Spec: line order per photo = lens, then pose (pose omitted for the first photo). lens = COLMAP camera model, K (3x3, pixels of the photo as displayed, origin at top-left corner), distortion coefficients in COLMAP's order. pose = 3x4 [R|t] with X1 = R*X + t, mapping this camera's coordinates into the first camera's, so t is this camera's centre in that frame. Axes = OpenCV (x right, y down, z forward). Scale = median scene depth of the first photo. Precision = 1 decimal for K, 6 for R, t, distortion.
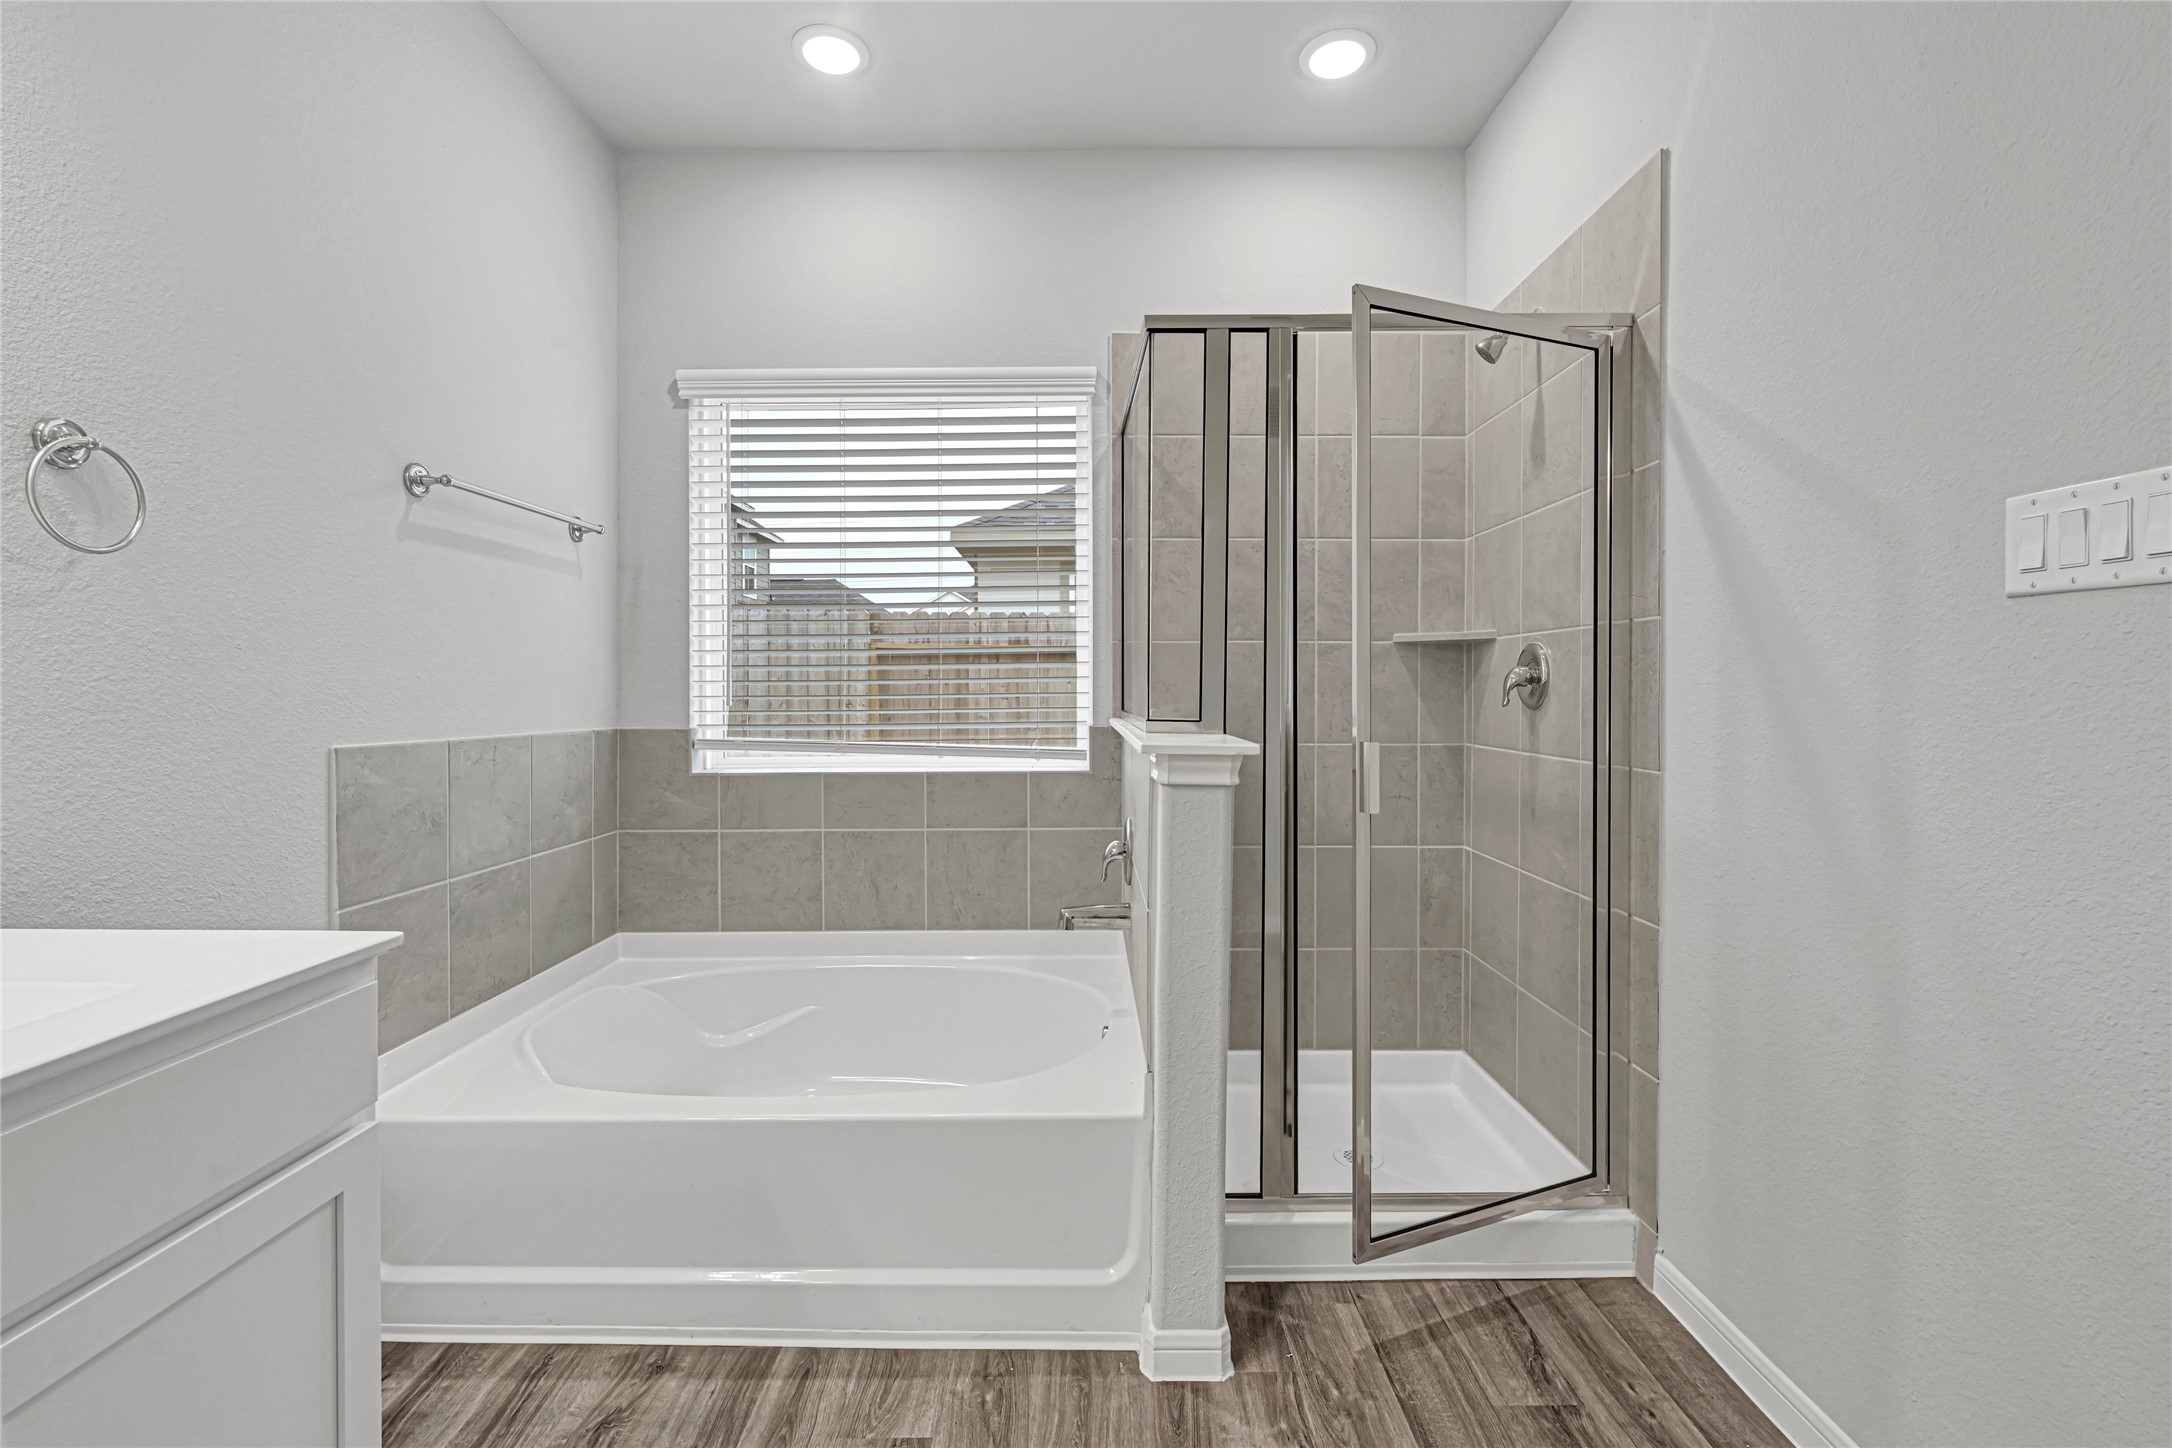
lens RADIAL K [[892.3, 0, 1055.5], [0, 892.3, 698.2], [0, 0, 1]] dist [0.001381, 0.000365]
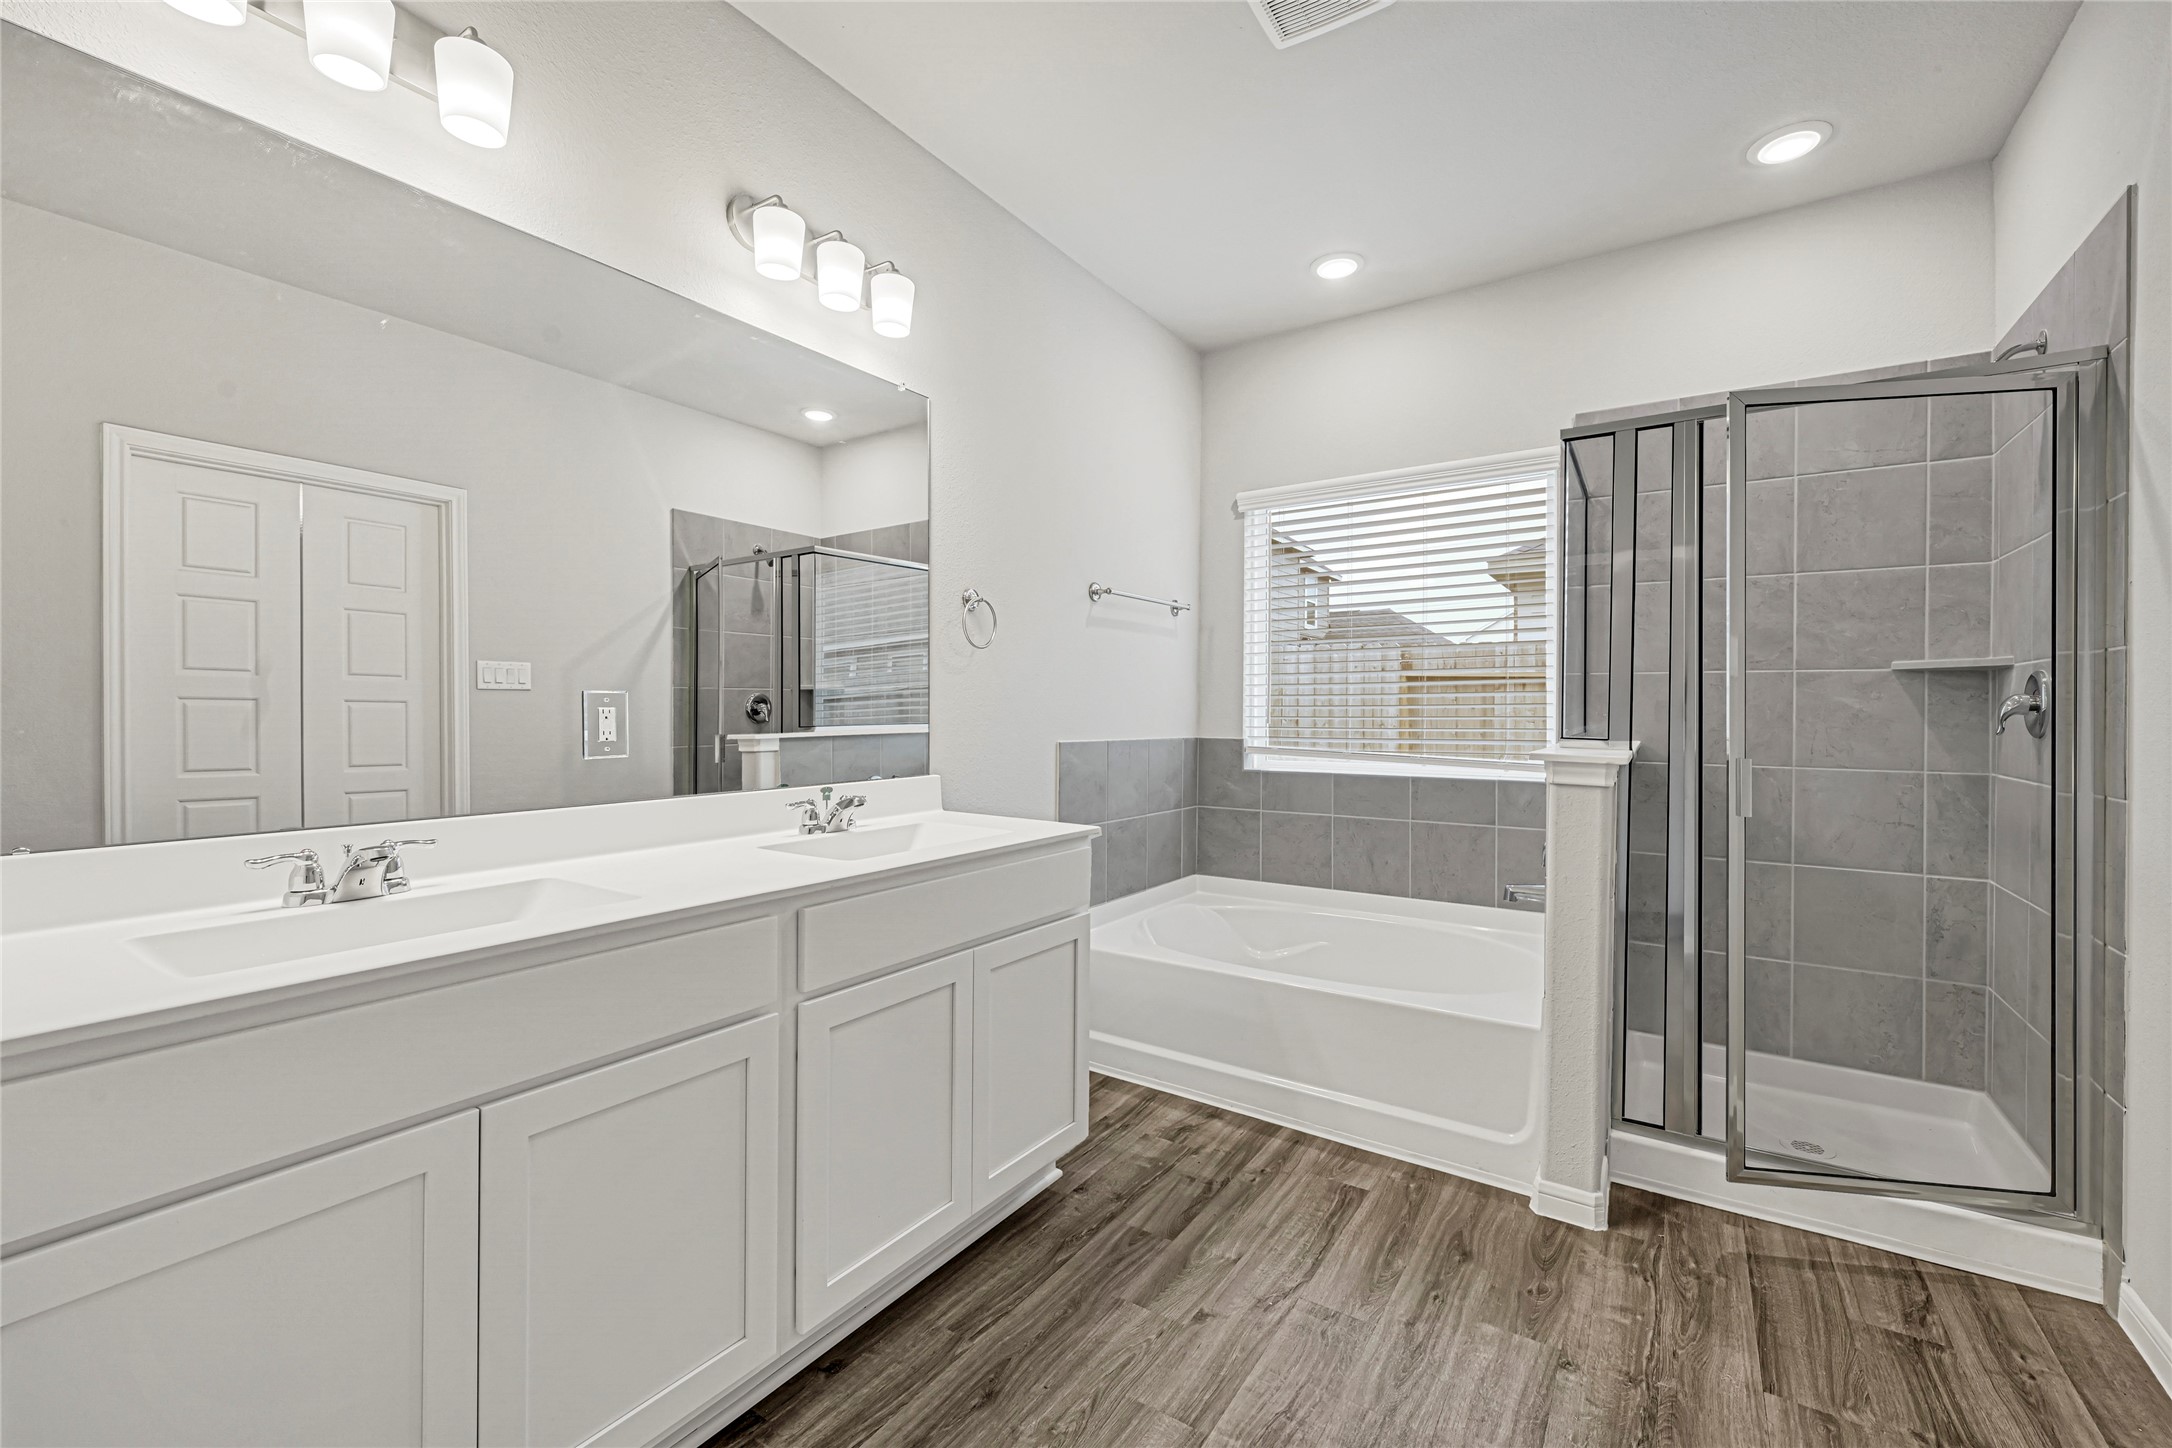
lens RADIAL K [[892.3, 0, 1086.8], [0, 892.3, 718.4], [0, 0, 1]] dist [0.001381, 0.000365]
pose [[0.831251, 0.011159, -0.555785, 0.233325], [-0.012237, 0.999924, 0.001775, 0.001868], [0.555762, 0.005326, 0.831324, -0.436337]]
